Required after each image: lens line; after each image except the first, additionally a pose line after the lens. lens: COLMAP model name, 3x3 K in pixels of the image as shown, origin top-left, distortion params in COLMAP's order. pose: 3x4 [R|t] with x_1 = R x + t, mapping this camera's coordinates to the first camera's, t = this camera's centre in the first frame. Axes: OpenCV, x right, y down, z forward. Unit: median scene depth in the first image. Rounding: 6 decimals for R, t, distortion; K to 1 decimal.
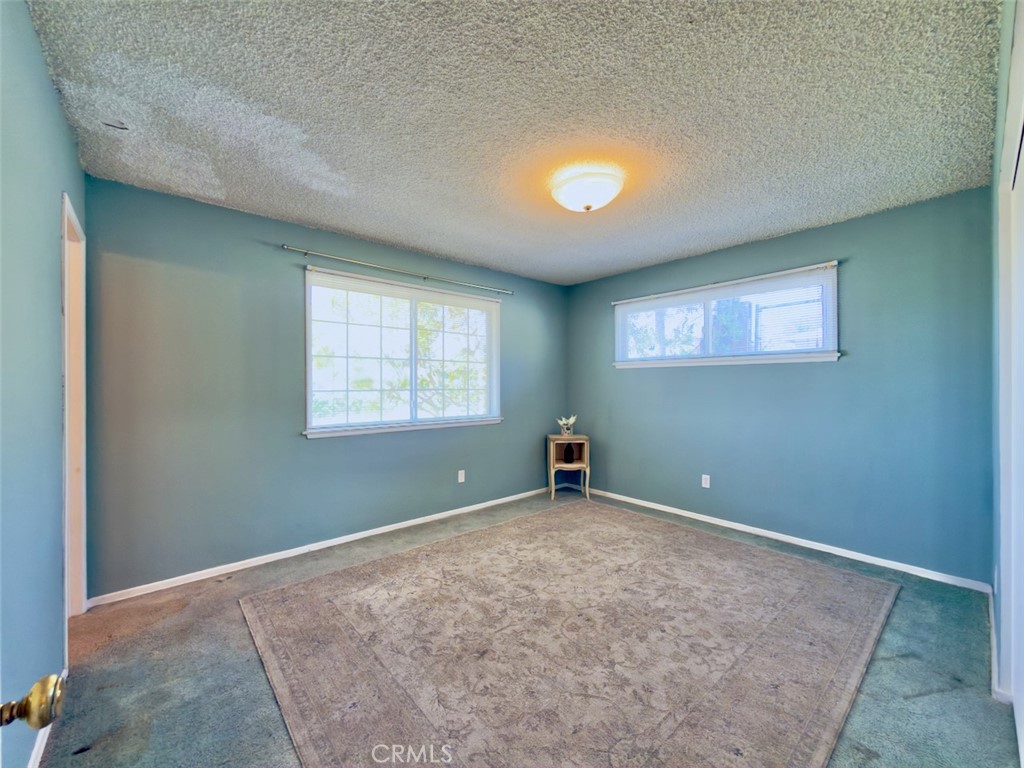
lens RADIAL K [[408.8, 0, 509.5], [0, 408.8, 383.6], [0, 0, 1]] dist [-0.001161, 0.000045]
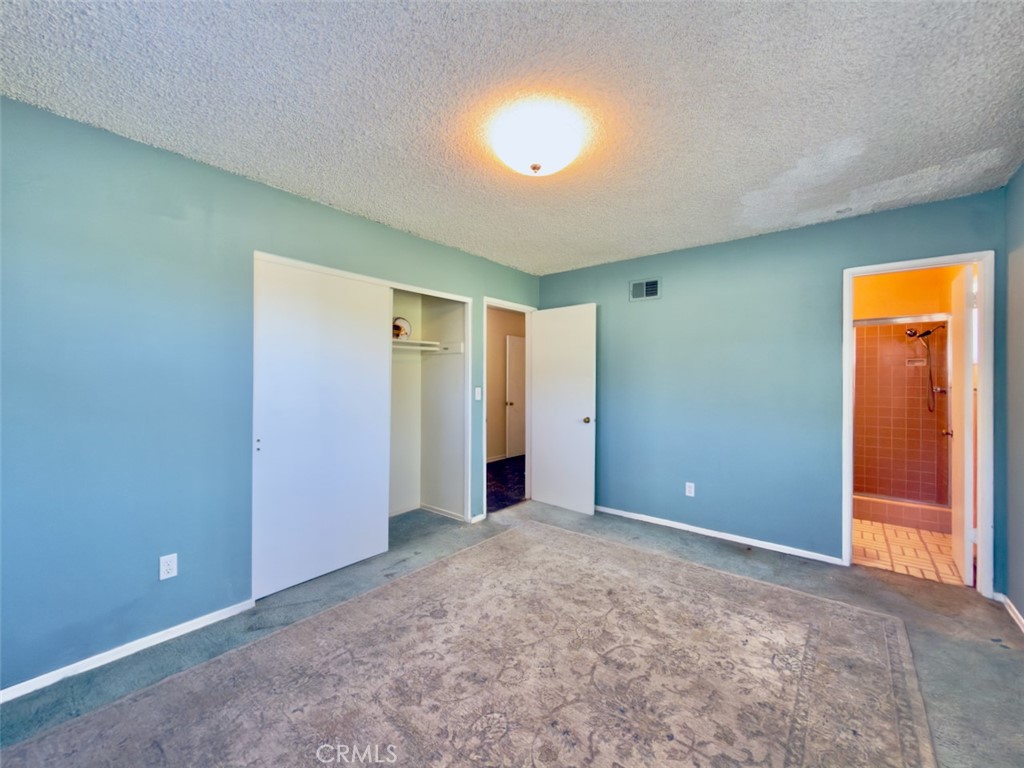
lens RADIAL K [[408.8, 0, 512.1], [0, 408.8, 381.2], [0, 0, 1]] dist [-0.001161, 0.000045]
pose [[-0.984559, 0.000928, -0.175050, 0.423175], [0.001099, 0.999999, -0.000878, -0.015478], [0.175049, -0.001057, -0.984559, 2.000744]]
